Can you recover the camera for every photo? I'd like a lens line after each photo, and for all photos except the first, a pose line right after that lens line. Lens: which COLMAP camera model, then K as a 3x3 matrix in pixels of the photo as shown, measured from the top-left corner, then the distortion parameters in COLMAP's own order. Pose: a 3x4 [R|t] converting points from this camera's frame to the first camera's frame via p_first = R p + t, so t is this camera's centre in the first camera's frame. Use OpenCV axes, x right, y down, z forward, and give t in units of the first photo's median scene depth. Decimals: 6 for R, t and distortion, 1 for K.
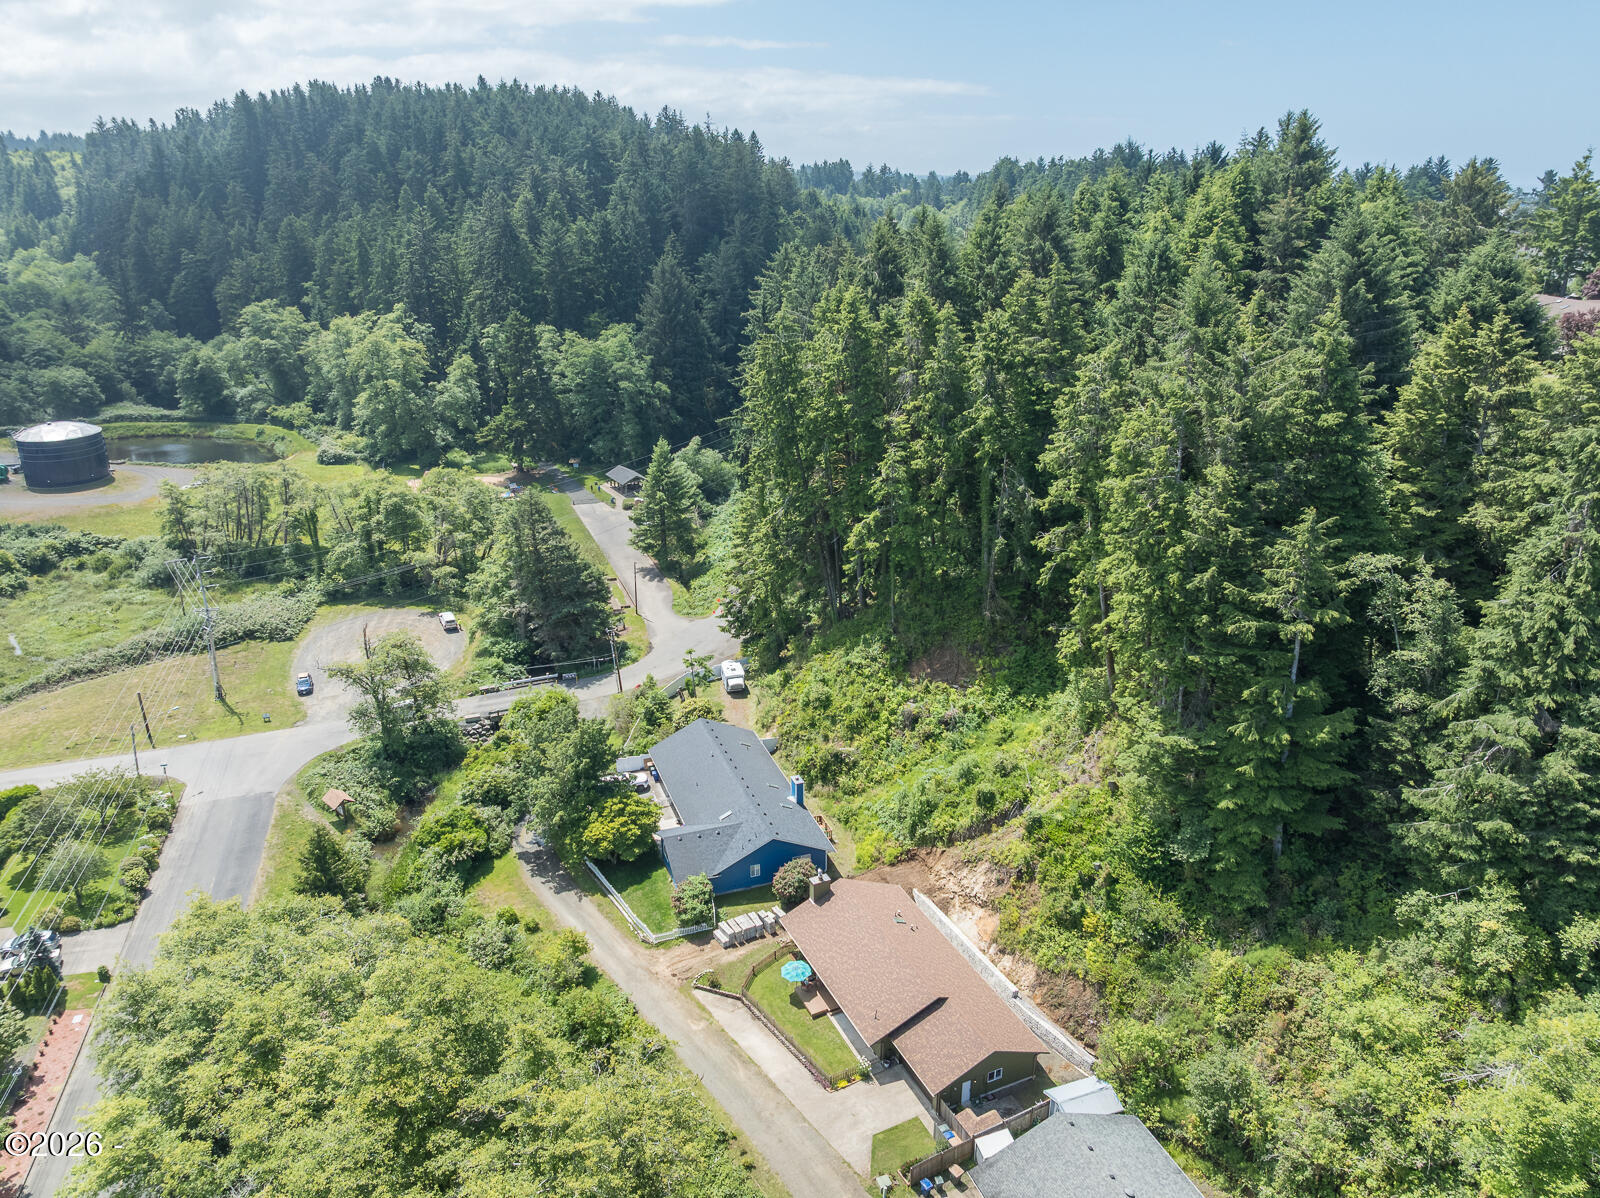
lens RADIAL K [[1134.3, 0, 804.5], [0, 1134.3, 595.3], [0, 0, 1]] dist [-0.042272, 0.011071]
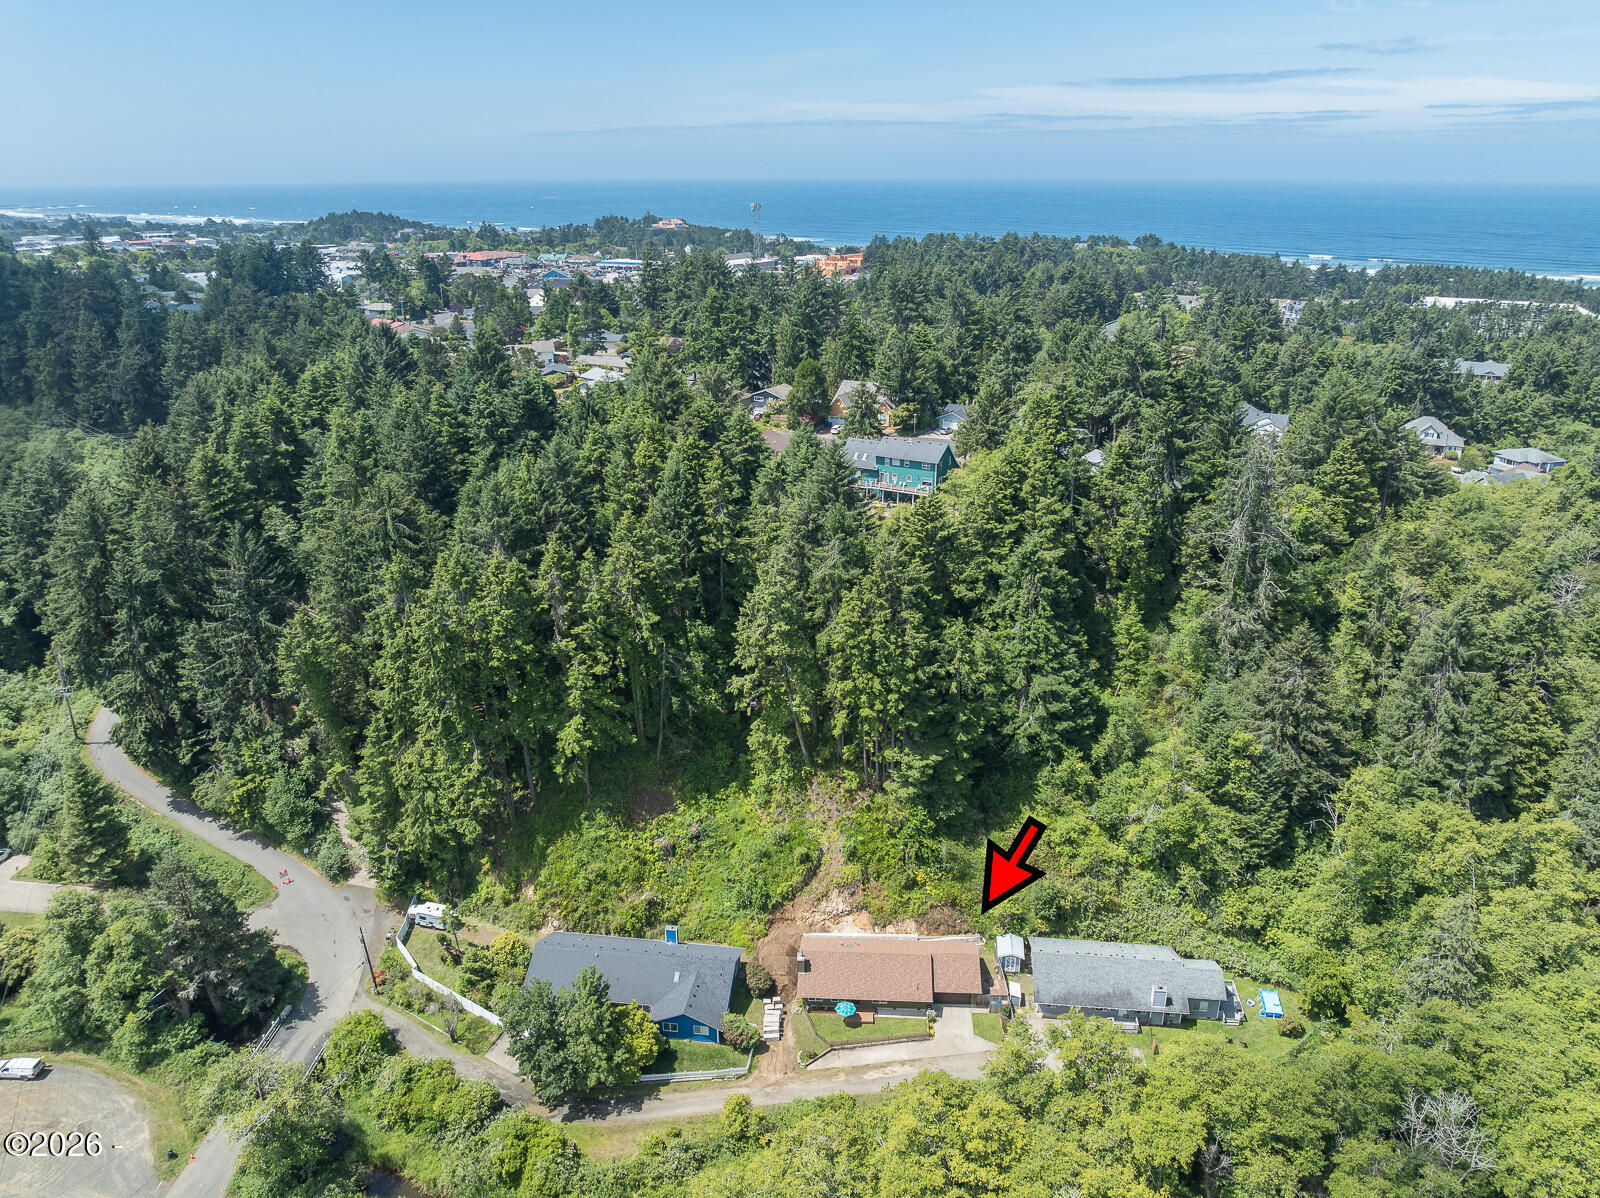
lens RADIAL K [[1134.3, 0, 795.3], [0, 1134.3, 592.0], [0, 0, 1]] dist [-0.042272, 0.011071]
pose [[0.463641, -0.308100, 0.830729, -1.050087], [0.312590, 0.934184, 0.172009, -0.440468], [-0.829050, 0.179927, 0.529436, 0.143867]]
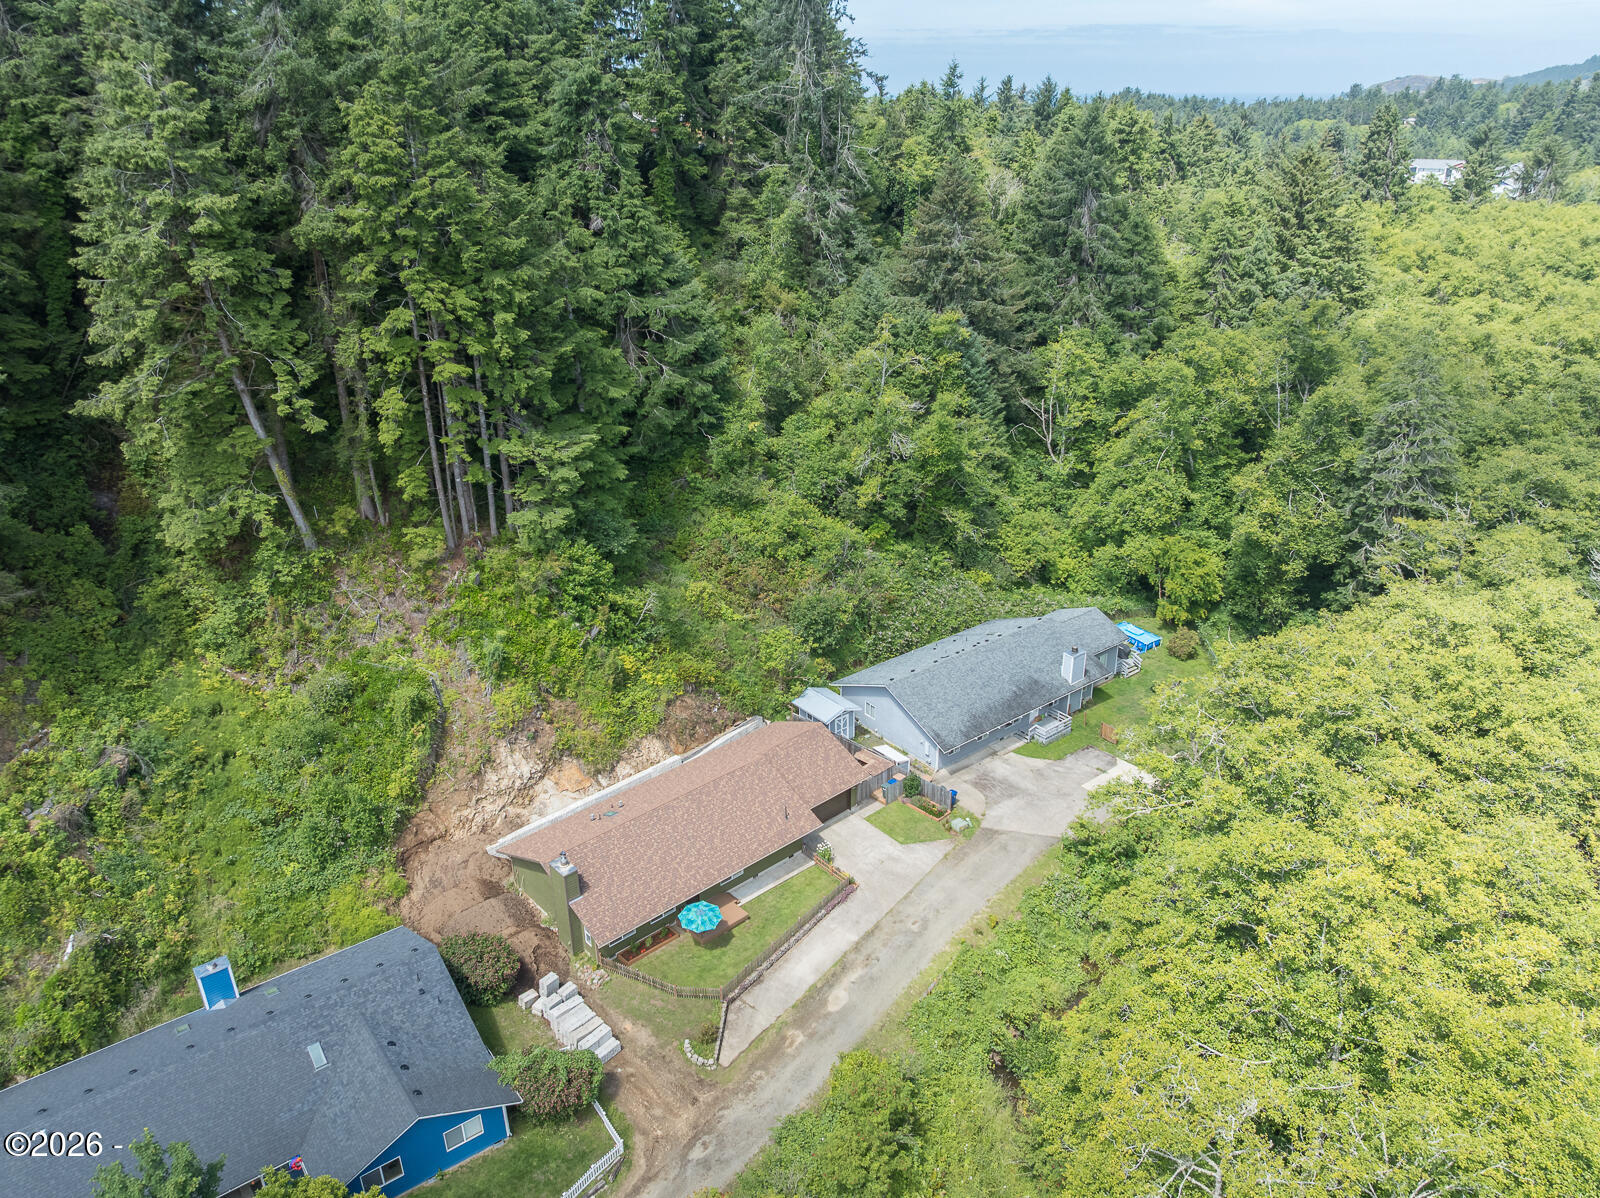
lens RADIAL K [[1134.3, 0, 803.1], [0, 1134.3, 598.4], [0, 0, 1]] dist [-0.042272, 0.011071]
pose [[-0.310929, -0.385351, 0.868808, -0.532167], [0.338966, 0.809046, 0.480153, -0.140049], [-0.887933, 0.443790, -0.120934, 0.877954]]
